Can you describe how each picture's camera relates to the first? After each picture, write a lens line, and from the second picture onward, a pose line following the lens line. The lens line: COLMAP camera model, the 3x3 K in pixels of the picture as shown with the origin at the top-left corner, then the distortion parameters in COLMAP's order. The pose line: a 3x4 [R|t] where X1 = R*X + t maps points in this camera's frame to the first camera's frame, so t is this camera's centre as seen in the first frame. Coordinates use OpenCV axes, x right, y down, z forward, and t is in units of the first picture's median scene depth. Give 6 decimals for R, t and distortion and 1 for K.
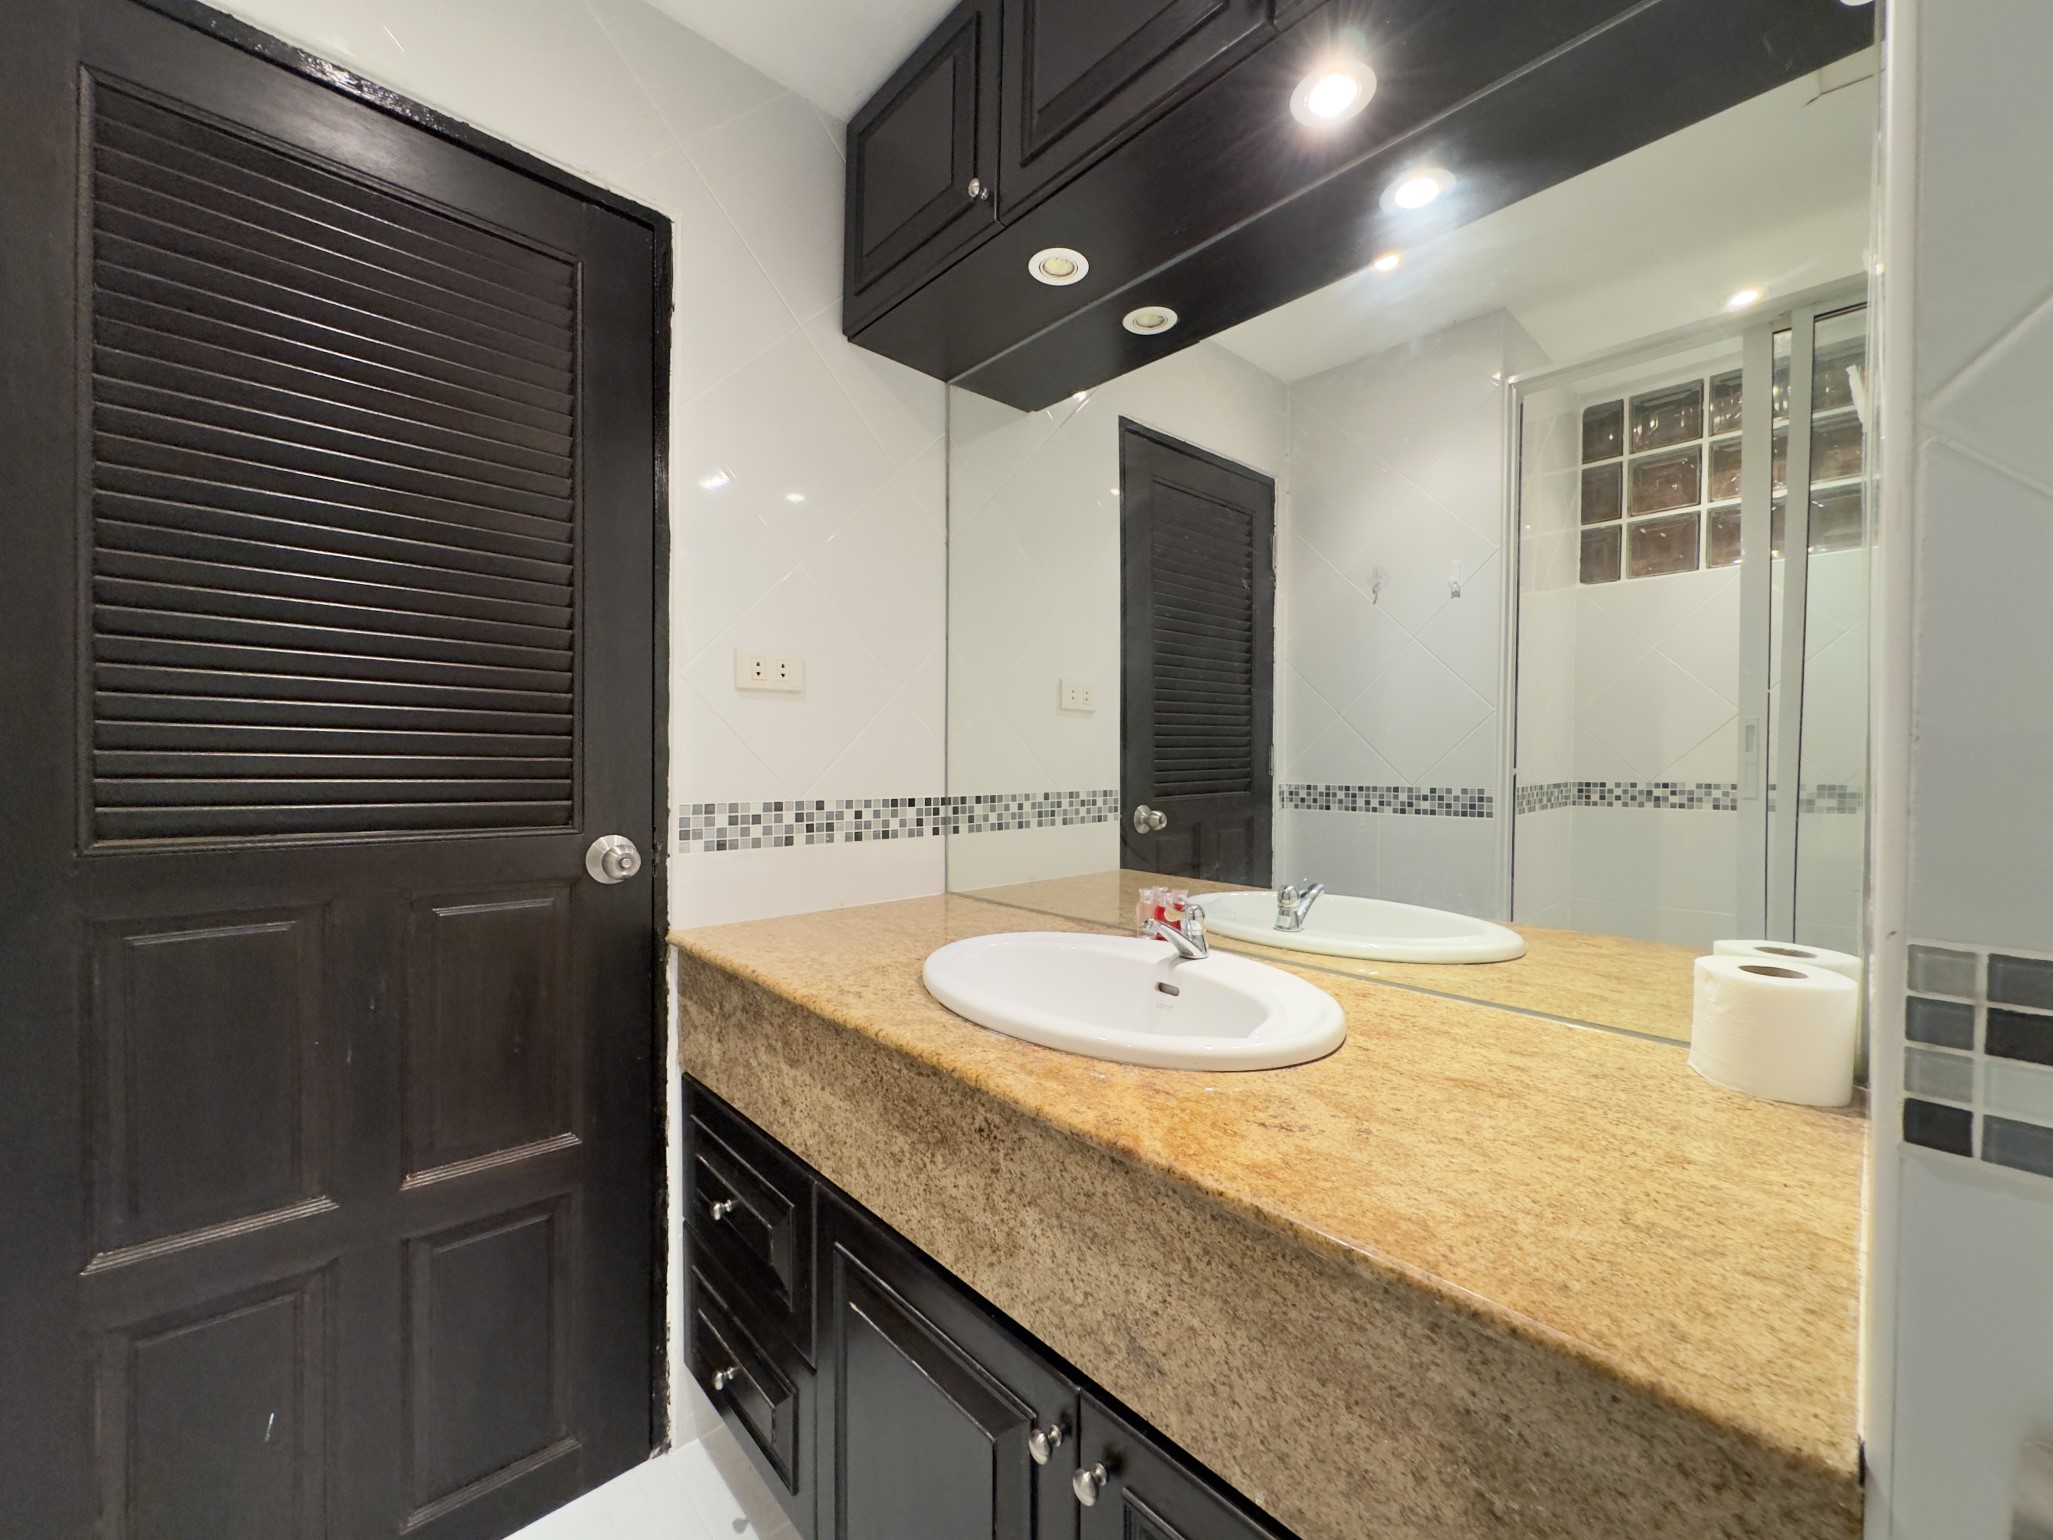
lens RADIAL K [[816.1, 0, 1026.5], [0, 816.1, 770.0], [0, 0, 1]] dist [-0.001369, -0.000126]
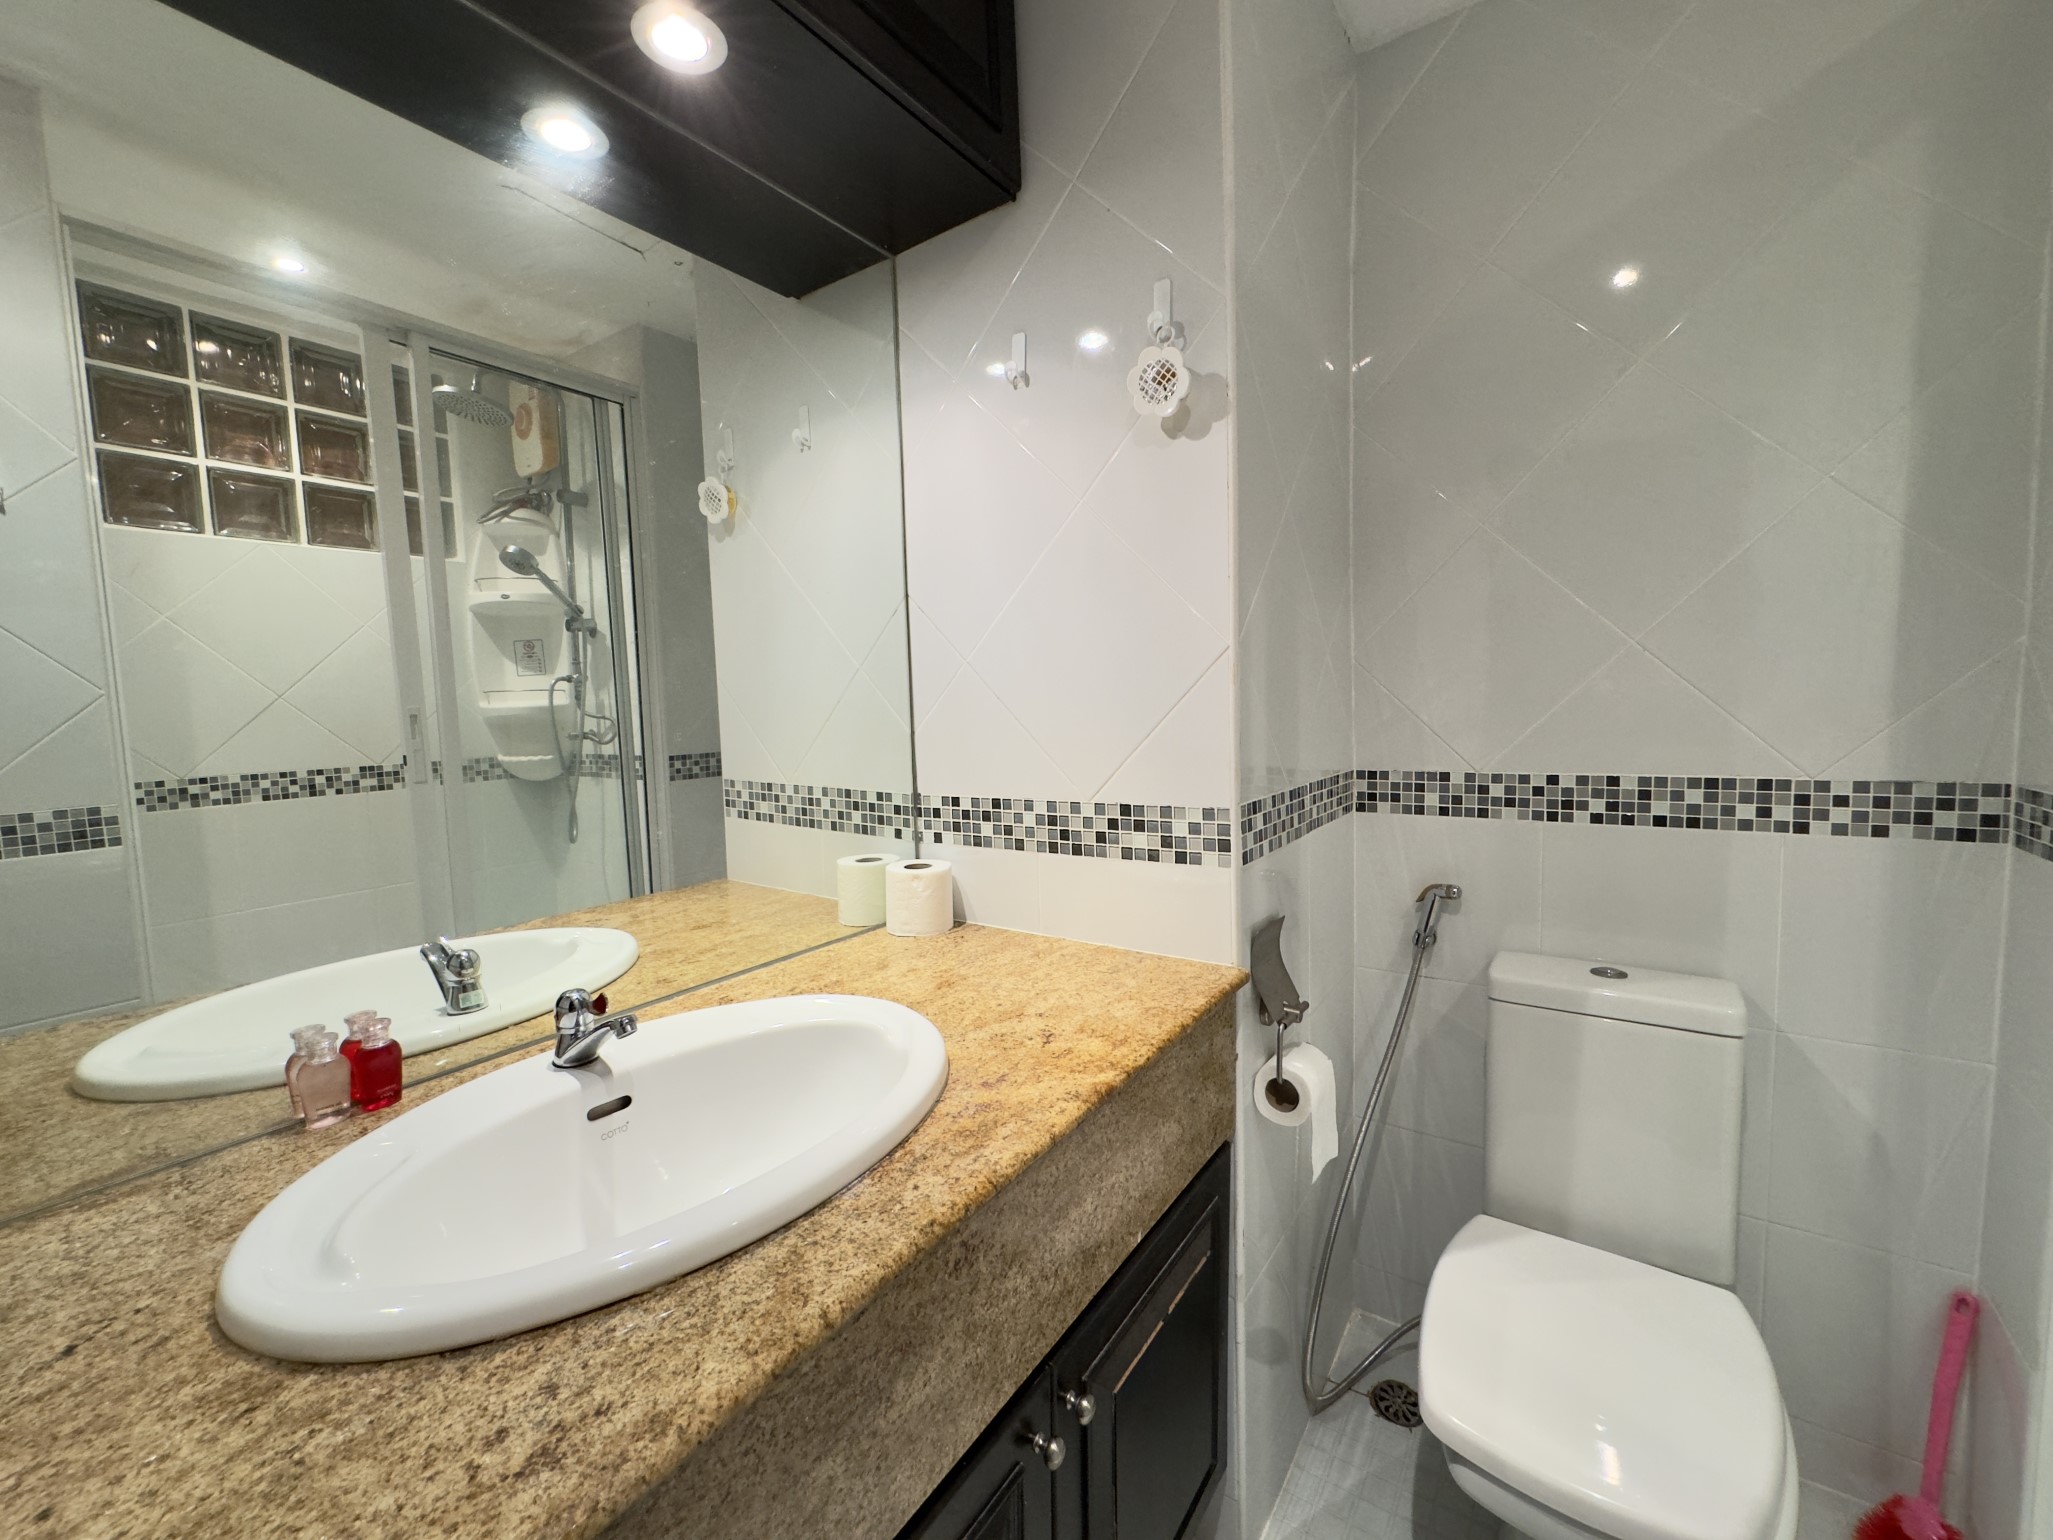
lens RADIAL K [[816.1, 0, 1026.5], [0, 816.1, 770.0], [0, 0, 1]] dist [-0.001369, -0.000126]
pose [[-0.214034, -0.075803, 0.973881, -0.694659], [0.042320, 0.995329, 0.086773, -0.085846], [-0.975909, 0.059787, -0.209826, 0.935174]]
